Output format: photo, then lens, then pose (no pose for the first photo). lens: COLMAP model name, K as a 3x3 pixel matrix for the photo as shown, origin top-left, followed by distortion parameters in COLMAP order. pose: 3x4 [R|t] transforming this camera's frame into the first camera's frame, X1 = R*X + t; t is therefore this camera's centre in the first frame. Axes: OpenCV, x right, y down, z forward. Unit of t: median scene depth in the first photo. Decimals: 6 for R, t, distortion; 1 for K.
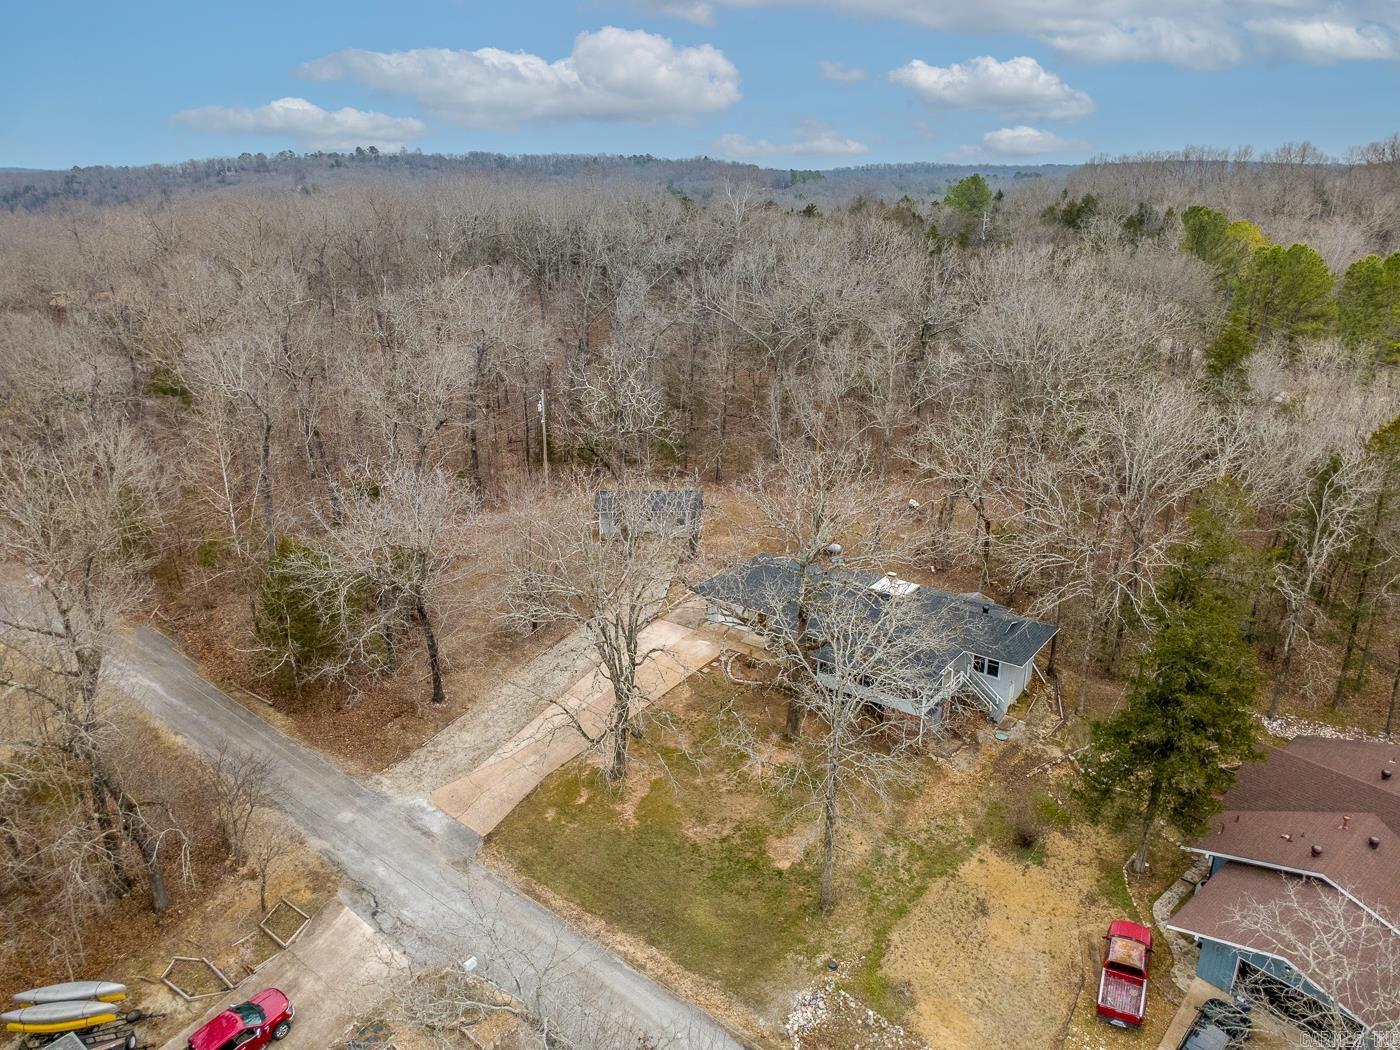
lens RADIAL K [[996.8, 0, 699.6], [0, 996.8, 529.0], [0, 0, 1]] dist [-0.003636, 0.008737]
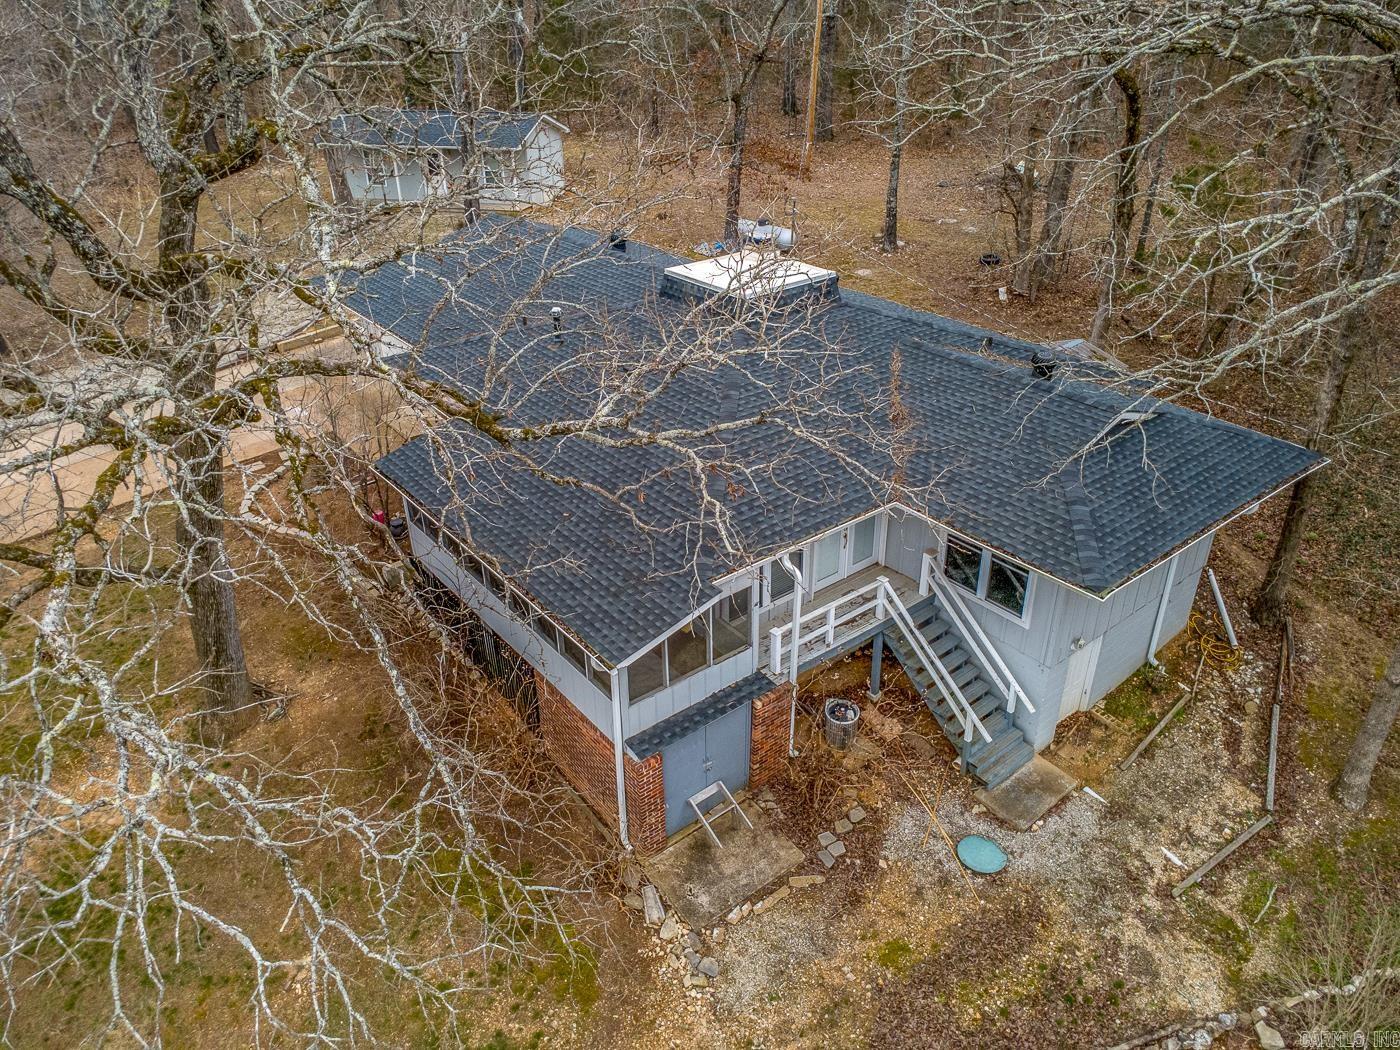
lens RADIAL K [[996.8, 0, 701.8], [0, 996.8, 521.3], [0, 0, 1]] dist [-0.003636, 0.008737]
pose [[0.966886, 0.107339, -0.231538, 0.282150], [-0.067845, 0.982713, 0.172259, 0.087352], [0.246025, -0.150846, 0.957454, 0.751070]]
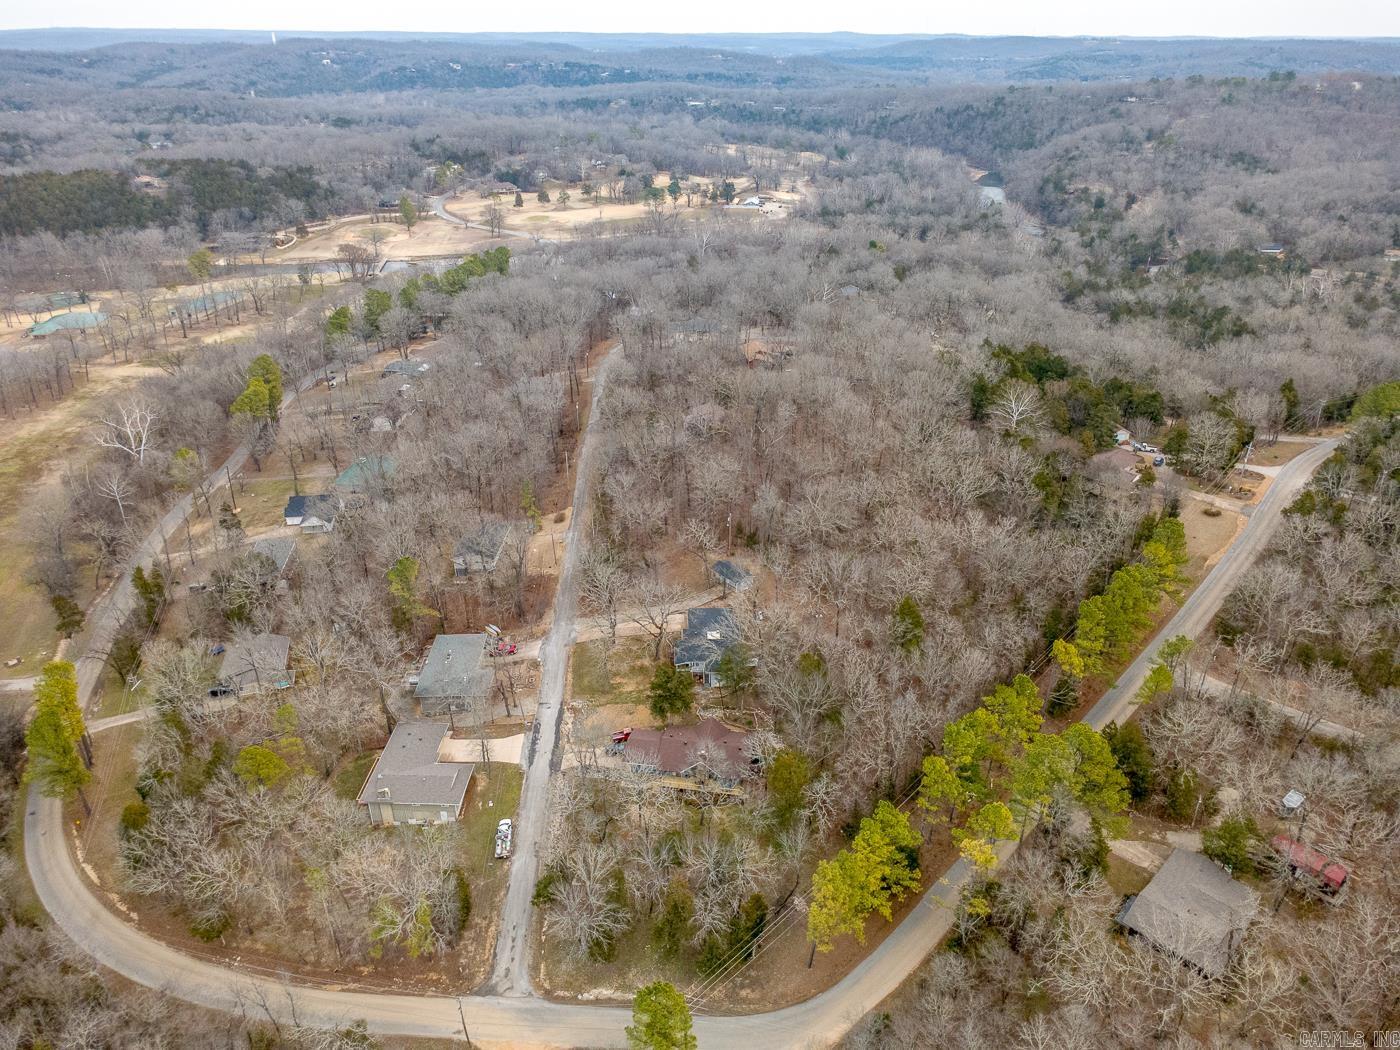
lens RADIAL K [[996.8, 0, 696.0], [0, 996.8, 521.0], [0, 0, 1]] dist [-0.003636, 0.008737]
pose [[0.634523, 0.345653, -0.691306, 2.403789], [-0.255902, 0.937933, 0.234083, -1.075908], [0.729311, 0.028375, 0.683594, -1.240635]]
